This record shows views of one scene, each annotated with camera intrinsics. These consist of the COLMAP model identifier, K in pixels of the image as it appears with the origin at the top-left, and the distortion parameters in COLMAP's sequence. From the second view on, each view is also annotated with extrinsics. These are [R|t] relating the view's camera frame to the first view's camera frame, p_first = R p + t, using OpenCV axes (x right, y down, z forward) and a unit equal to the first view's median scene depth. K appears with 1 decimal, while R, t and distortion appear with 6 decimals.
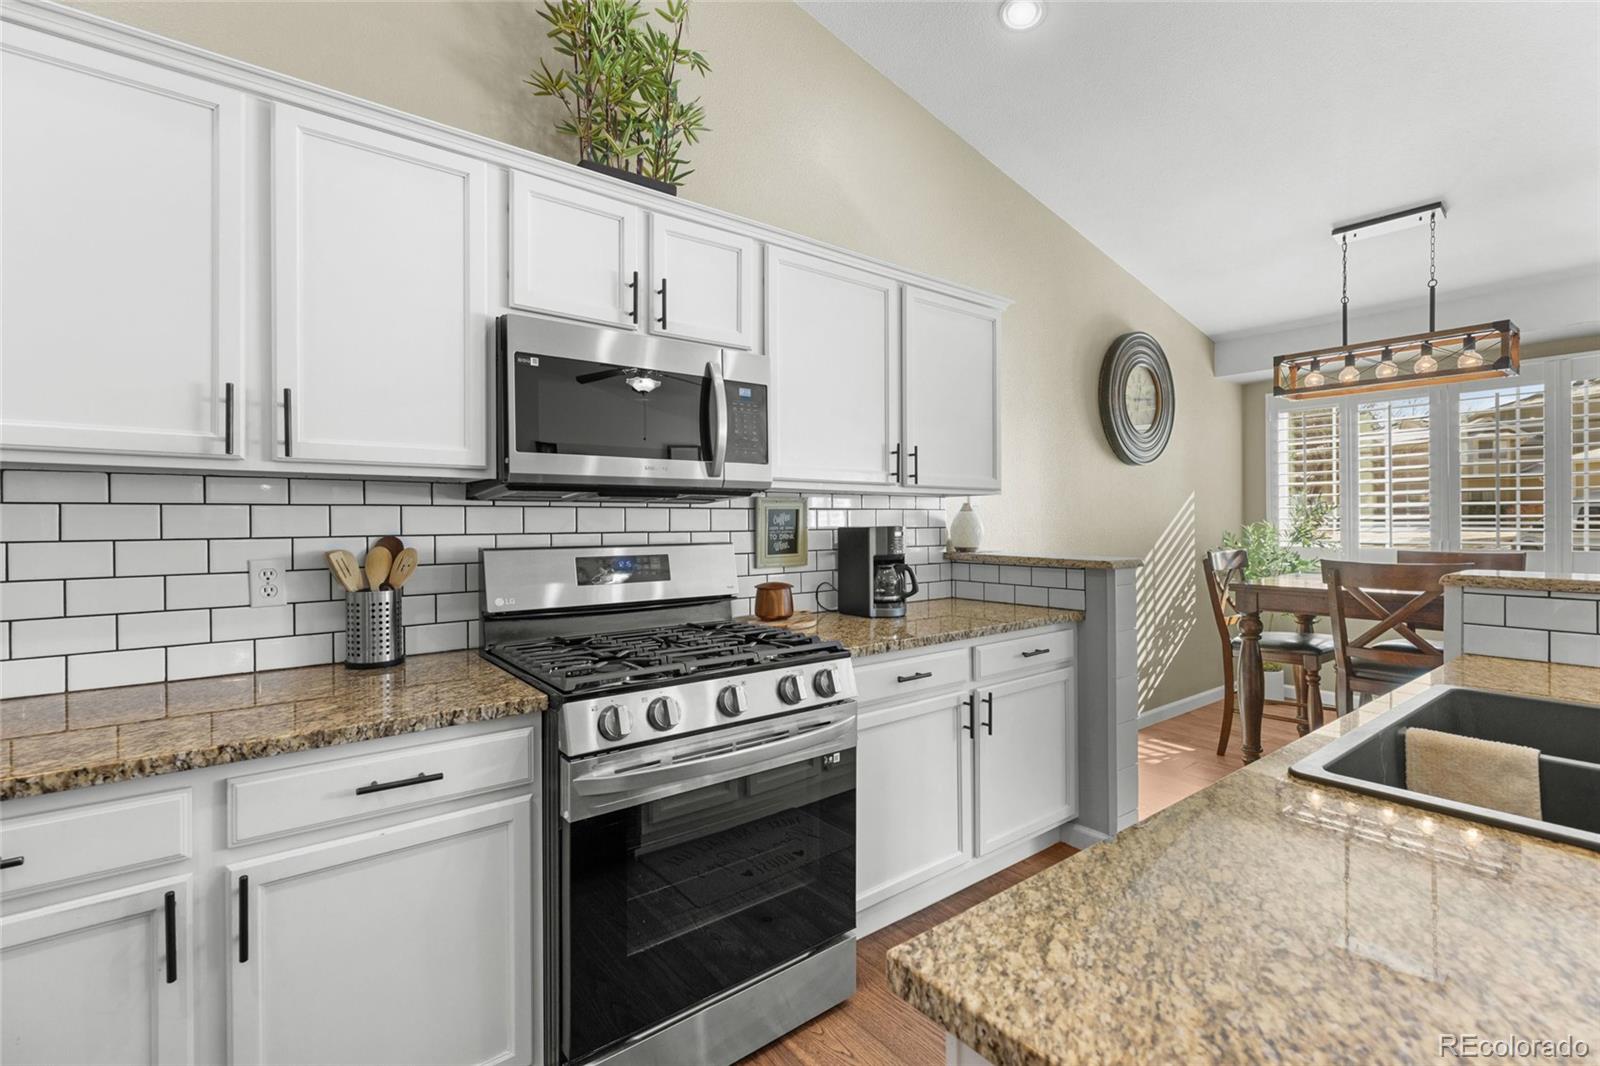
lens RADIAL K [[719.2, 0, 800.5], [0, 719.2, 522.7], [0, 0, 1]] dist [0.003343, -0.000147]
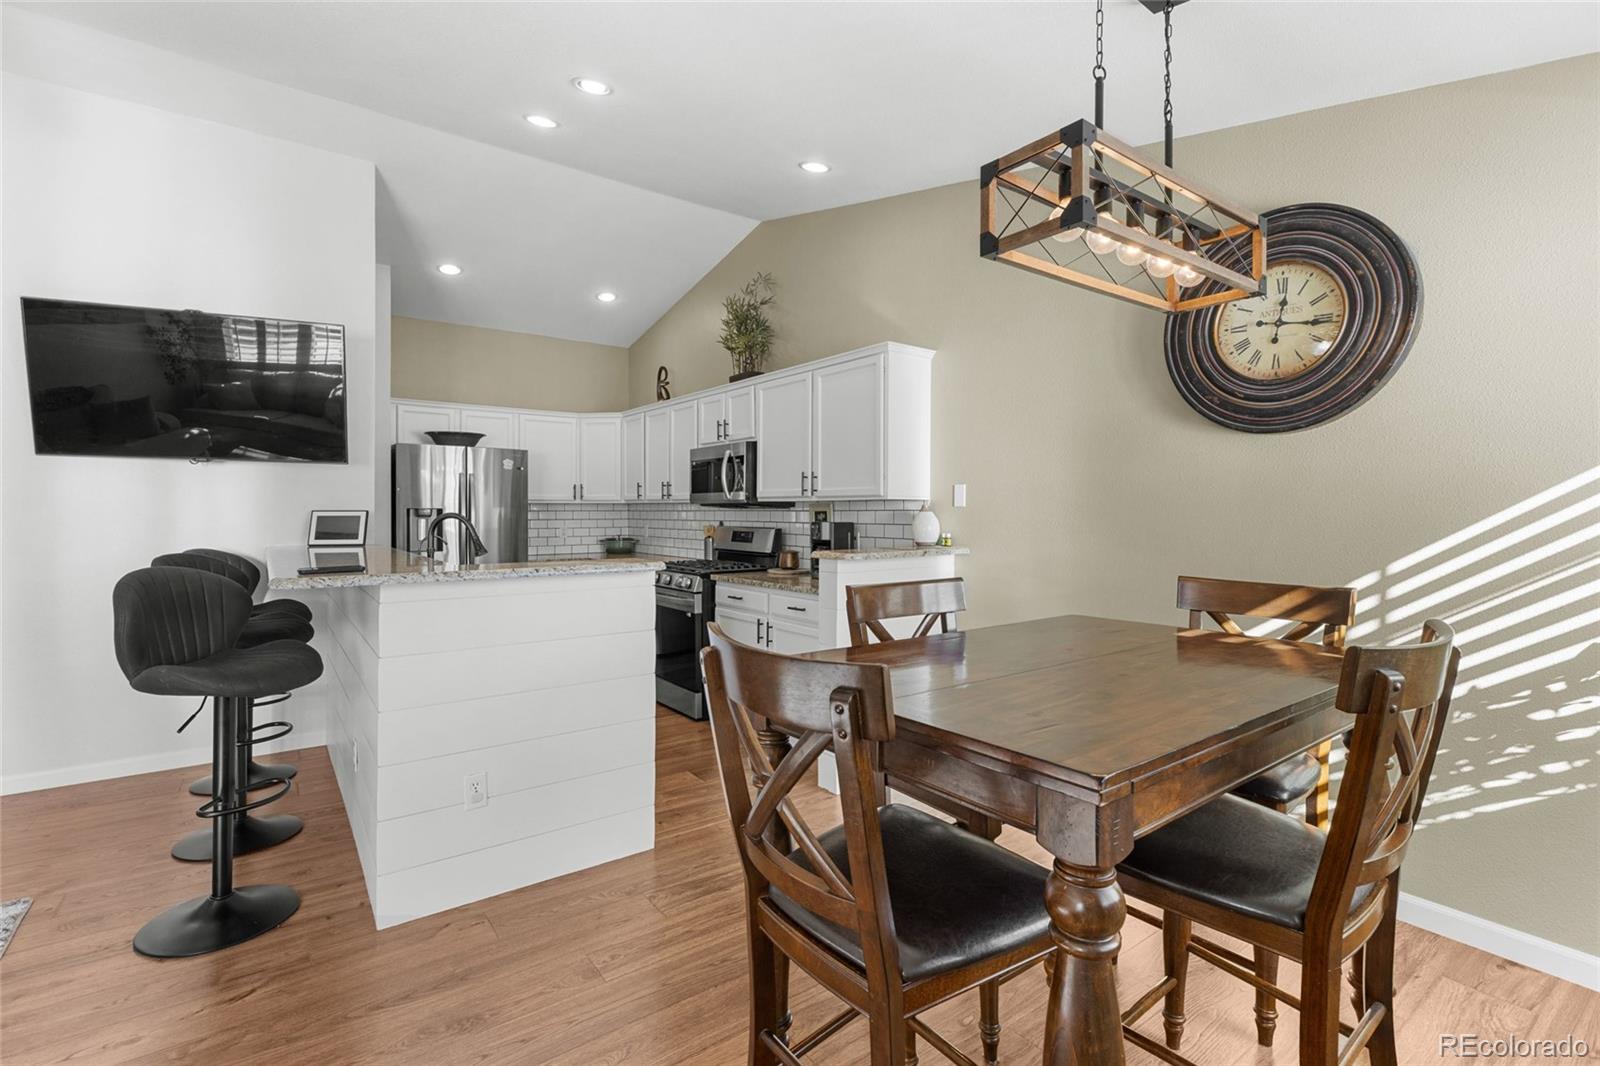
lens RADIAL K [[729.5, 0, 800.9], [0, 729.5, 514.9], [0, 0, 1]] dist [0.001989, 0.000389]
pose [[-0.025384, 0.009188, -0.999636, 1.964654], [-0.003696, 0.999950, 0.009284, -0.029018], [0.999671, 0.003930, -0.025349, 1.122901]]
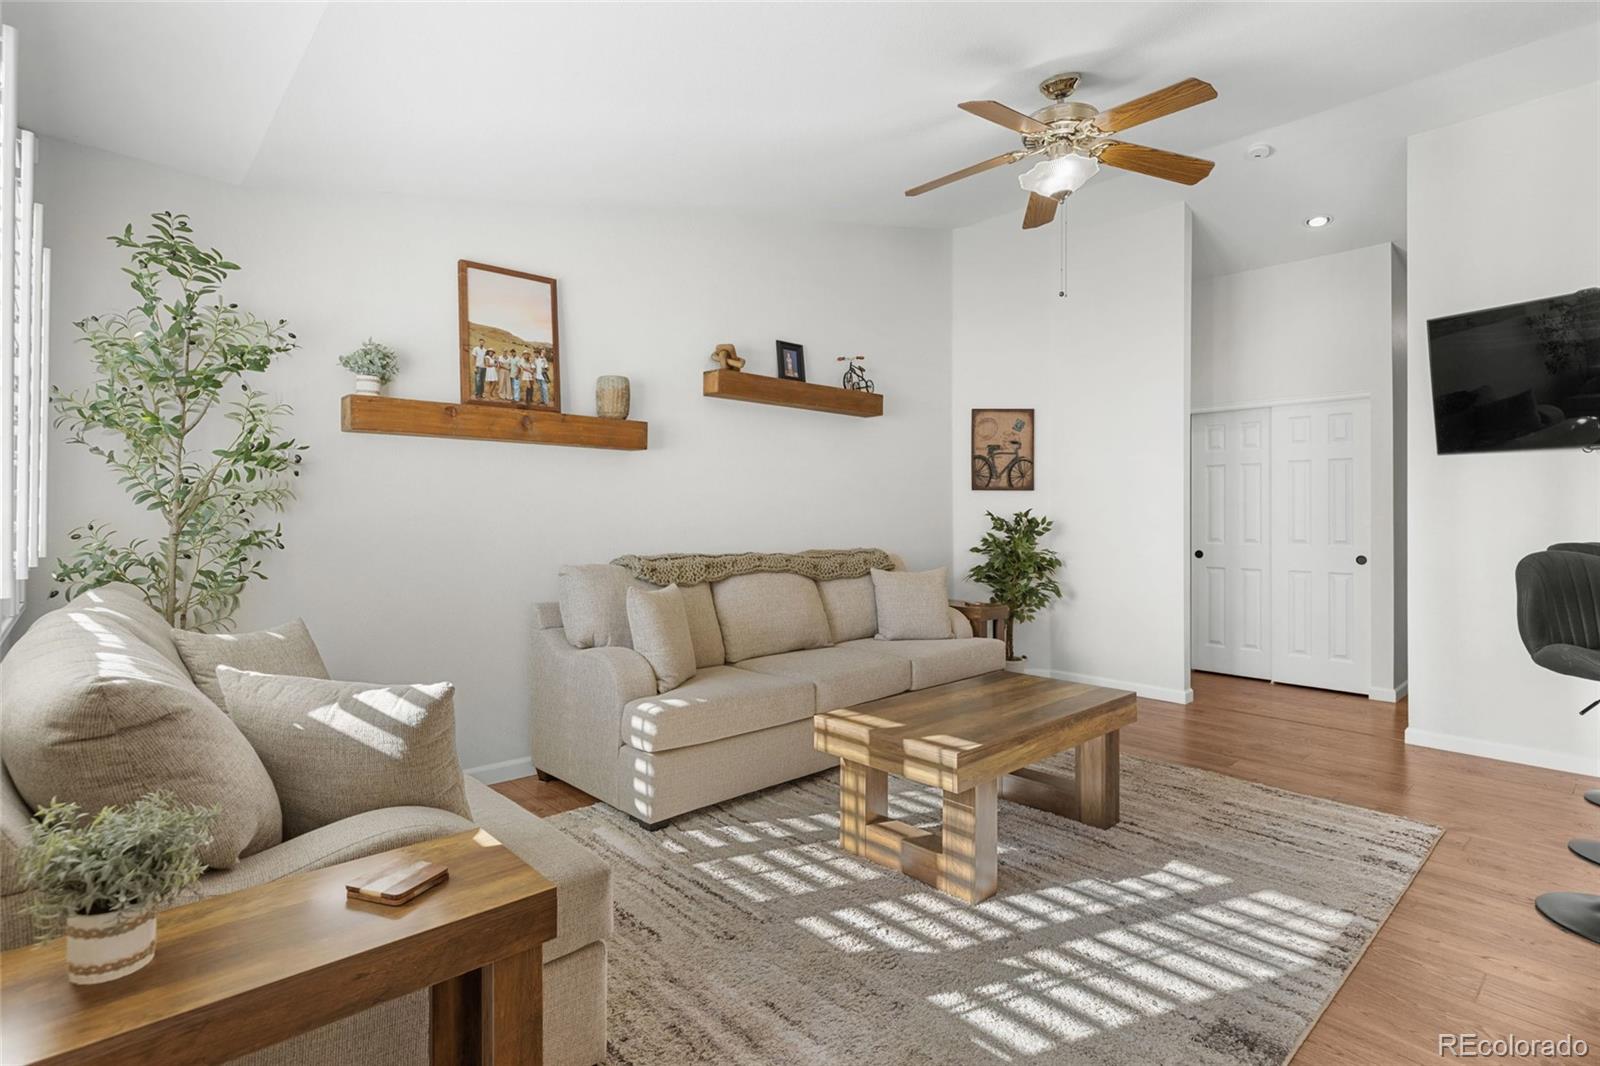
lens RADIAL K [[787.9, 0, 800.3], [0, 787.9, 511.2], [0, 0, 1]] dist [-0.000977, -0.000577]
pose [[-0.997075, 0.002747, -0.076373, 2.129936], [0.002956, 0.999992, -0.002614, -0.001614], [0.076366, -0.002832, -0.997076, 1.237910]]
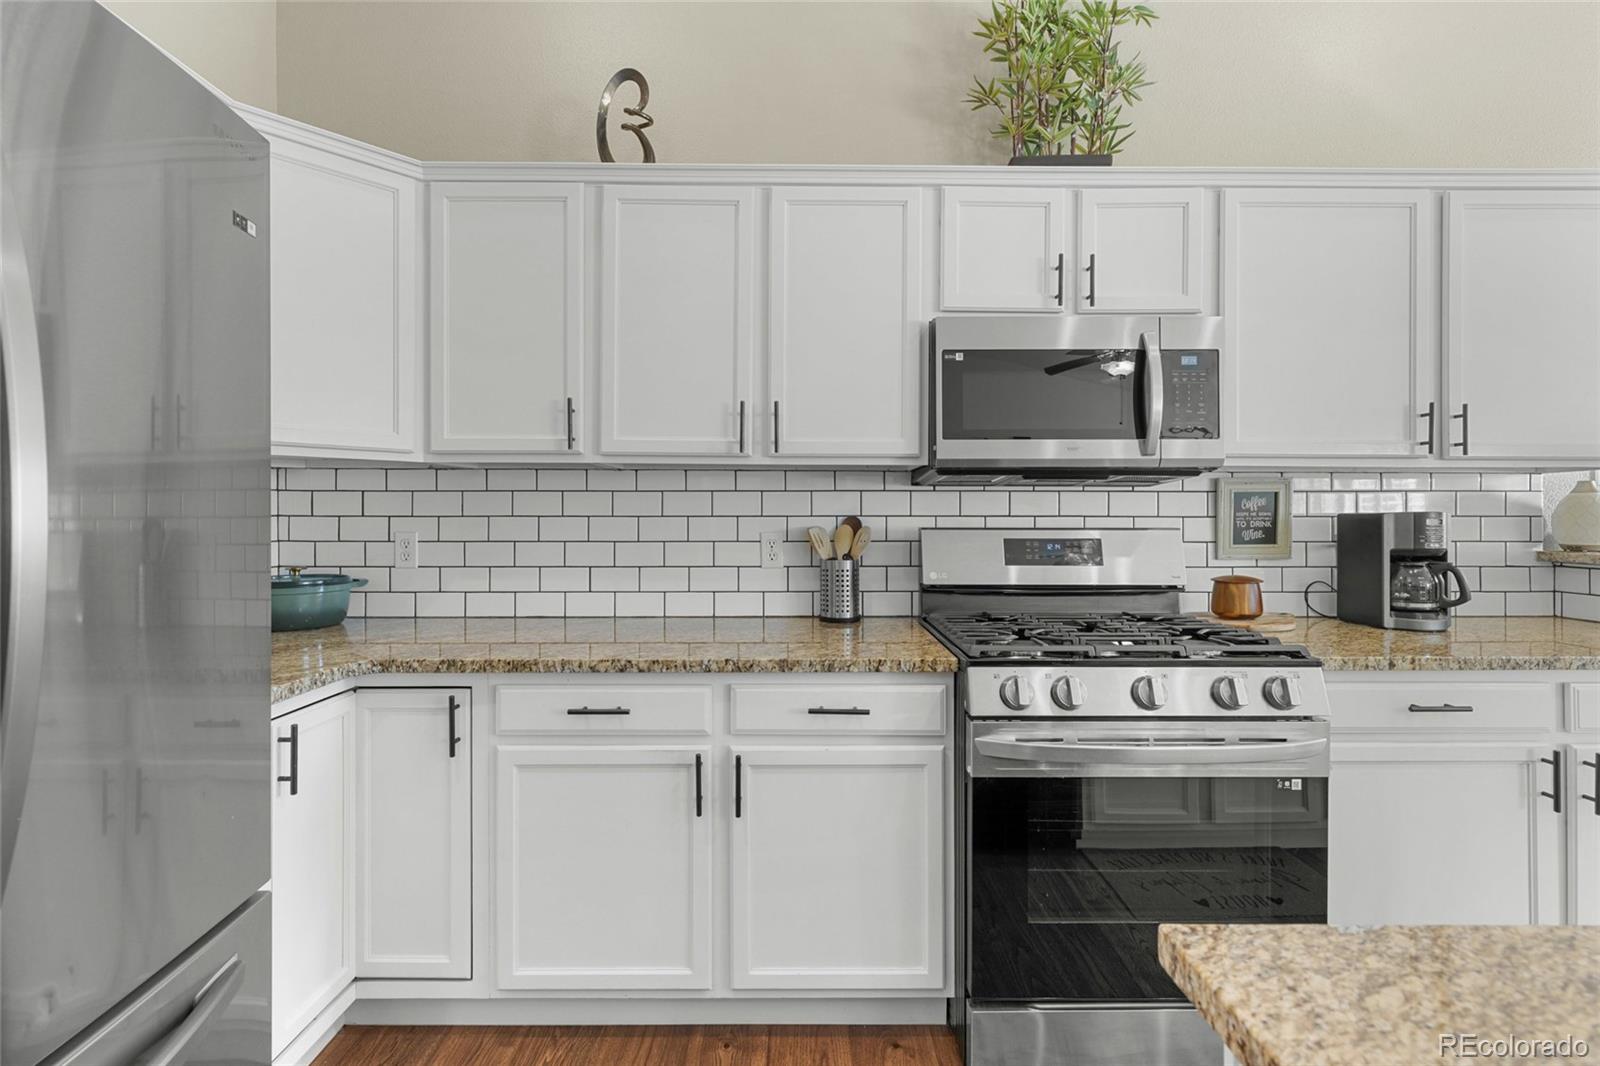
lens RADIAL K [[722.5, 0, 801.1], [0, 722.5, 515.4], [0, 0, 1]] dist [0.002628, 0.000155]
pose [[0.791511, 0.004585, -0.611137, 0.083330], [-0.006301, 0.999980, -0.000660, 0.014806], [0.611122, 0.004373, 0.791524, -0.012611]]
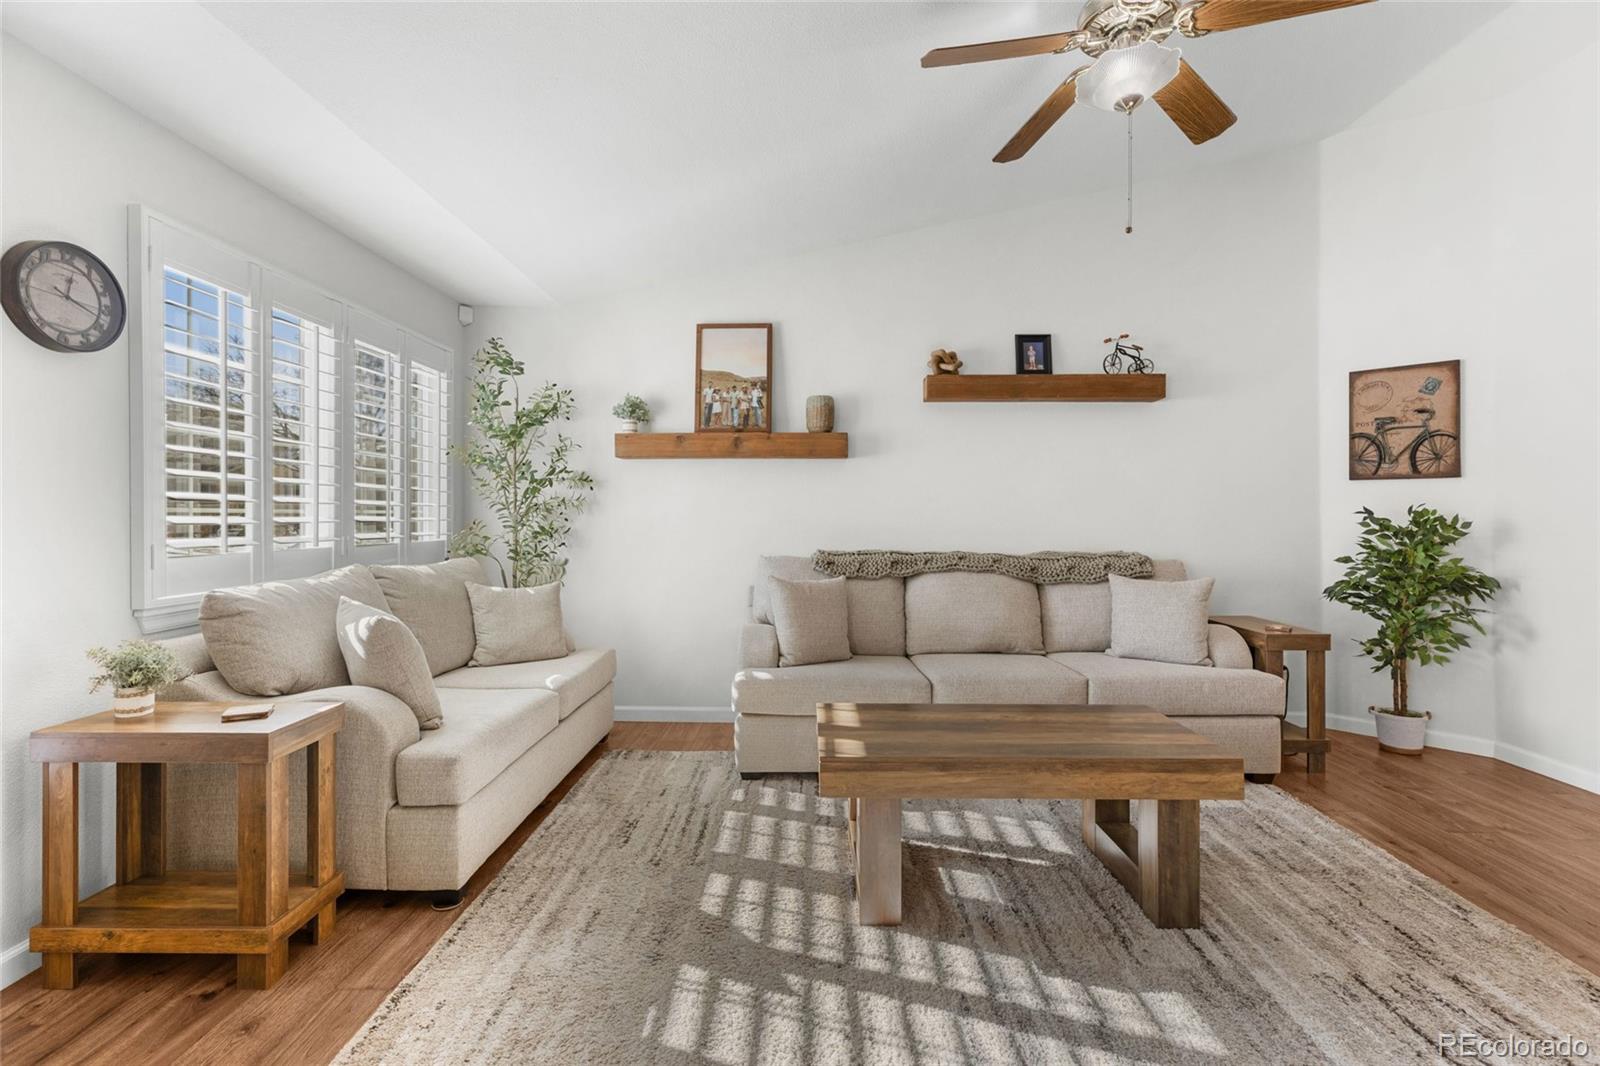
lens RADIAL K [[724.8, 0, 795.7], [0, 724.8, 517.5], [0, 0, 1]] dist [0.002952, -0.000591]
pose [[-0.771829, 0.006463, 0.635797, 1.313473], [0.006780, 0.999975, -0.001935, 0.009902], [-0.635794, 0.002818, -0.771854, 0.964787]]
